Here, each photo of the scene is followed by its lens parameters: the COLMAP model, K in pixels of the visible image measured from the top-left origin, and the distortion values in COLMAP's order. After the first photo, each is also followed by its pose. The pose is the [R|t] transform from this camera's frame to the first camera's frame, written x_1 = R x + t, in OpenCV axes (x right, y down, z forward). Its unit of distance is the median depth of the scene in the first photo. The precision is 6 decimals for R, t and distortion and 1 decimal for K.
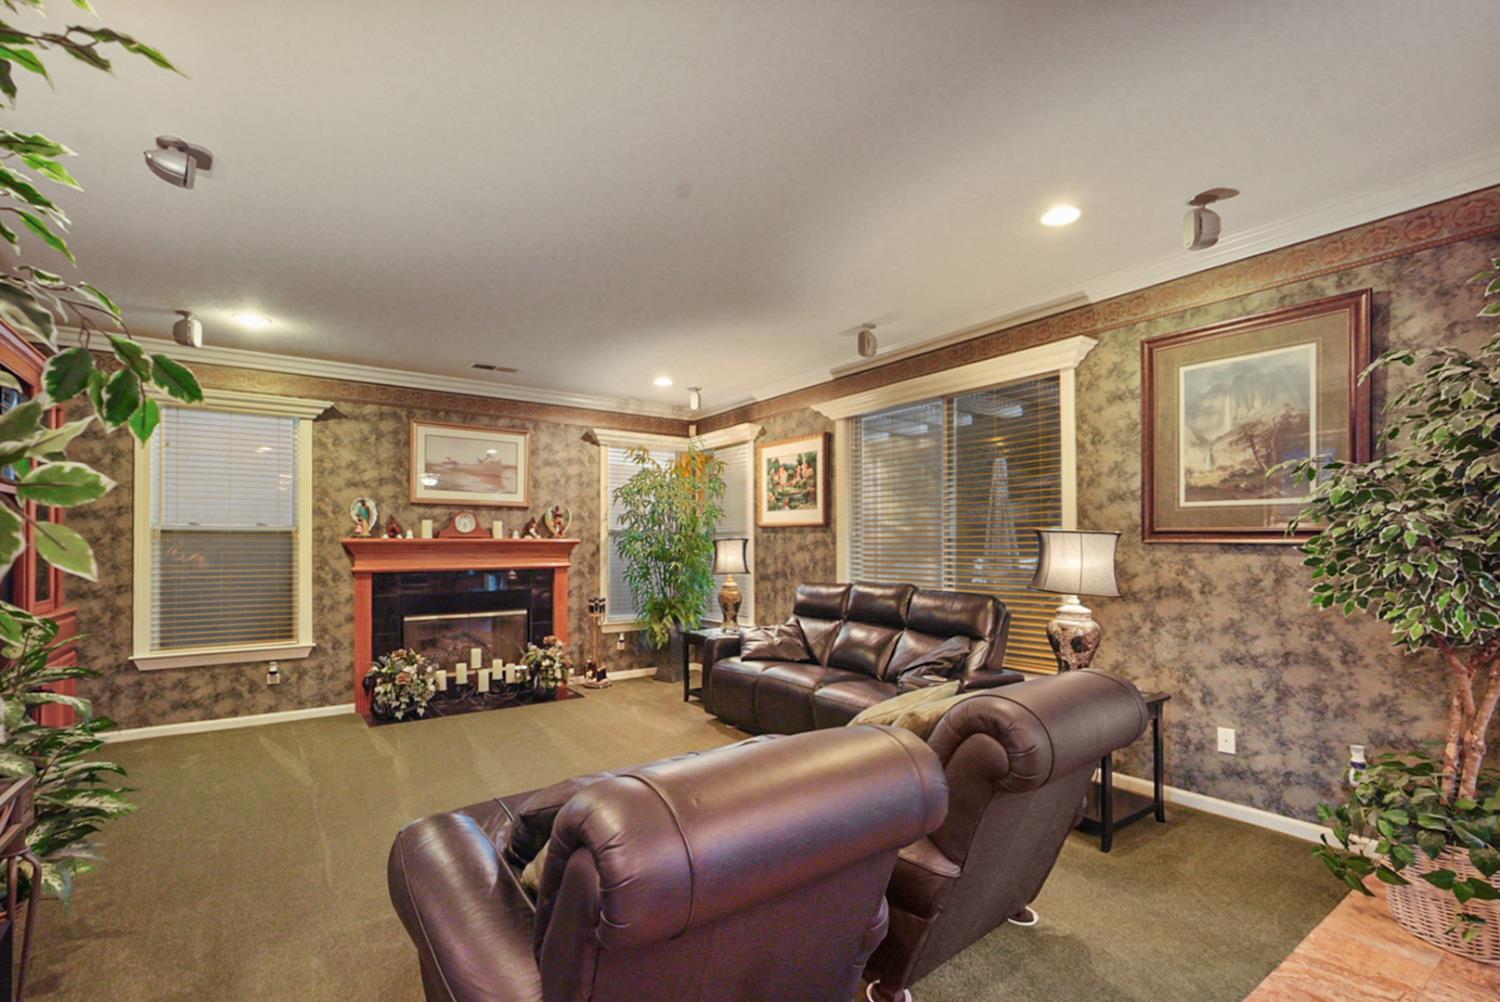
lens RADIAL K [[673.5, 0, 746.6], [0, 673.5, 547.2], [0, 0, 1]] dist [-0.004894, 0.004475]
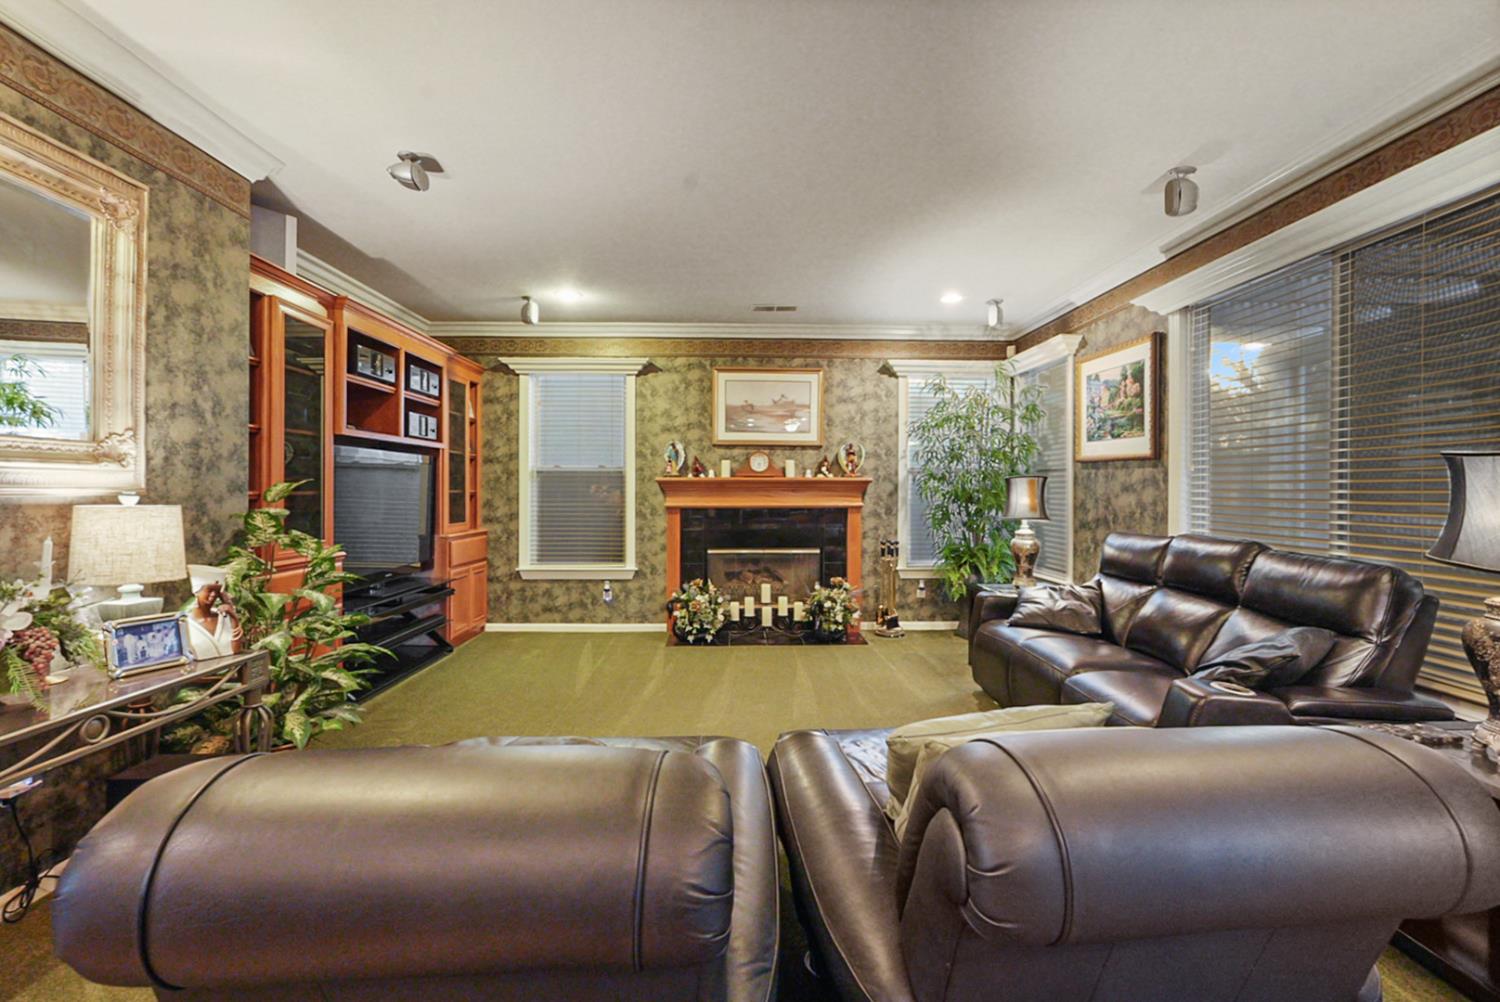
lens RADIAL K [[673.5, 0, 754.3], [0, 673.5, 494.1], [0, 0, 1]] dist [-0.004894, 0.004475]
pose [[0.835996, 0.009148, -0.548660, 0.158259], [-0.004987, 0.999946, 0.009074, 0.003564], [0.548713, -0.004849, 0.835997, 0.134177]]
